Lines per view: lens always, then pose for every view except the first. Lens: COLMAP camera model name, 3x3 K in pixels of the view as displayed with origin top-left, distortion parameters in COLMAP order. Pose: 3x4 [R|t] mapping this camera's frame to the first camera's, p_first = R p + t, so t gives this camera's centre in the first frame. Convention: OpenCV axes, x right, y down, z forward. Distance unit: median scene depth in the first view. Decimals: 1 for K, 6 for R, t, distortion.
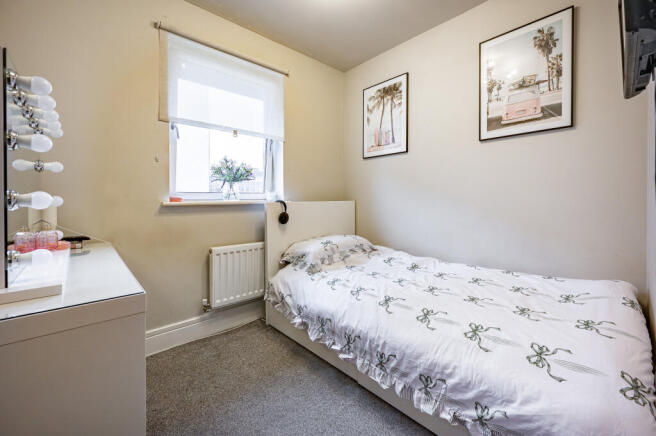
lens RADIAL K [[270.6, 0, 319.5], [0, 270.6, 215.5], [0, 0, 1]] dist [-0.001536, -0.000013]
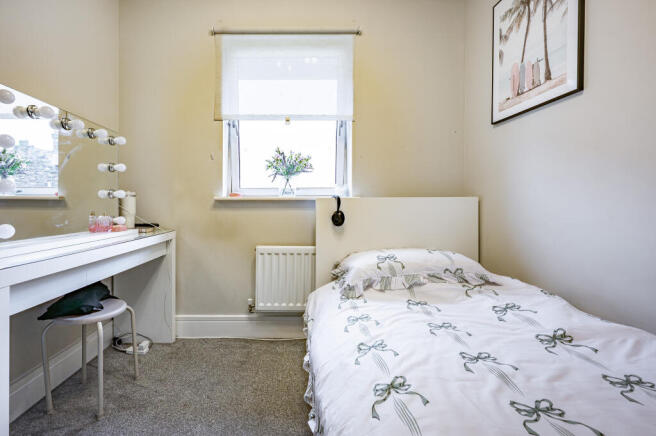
lens RADIAL K [[270.6, 0, 319.5], [0, 270.6, 215.5], [0, 0, 1]] dist [-0.001536, -0.000013]
pose [[0.741572, 0.030206, -0.670193, 0.351330], [-0.043770, 0.999036, -0.003404, 0.006719], [0.669444, 0.031859, 0.742179, 0.397750]]
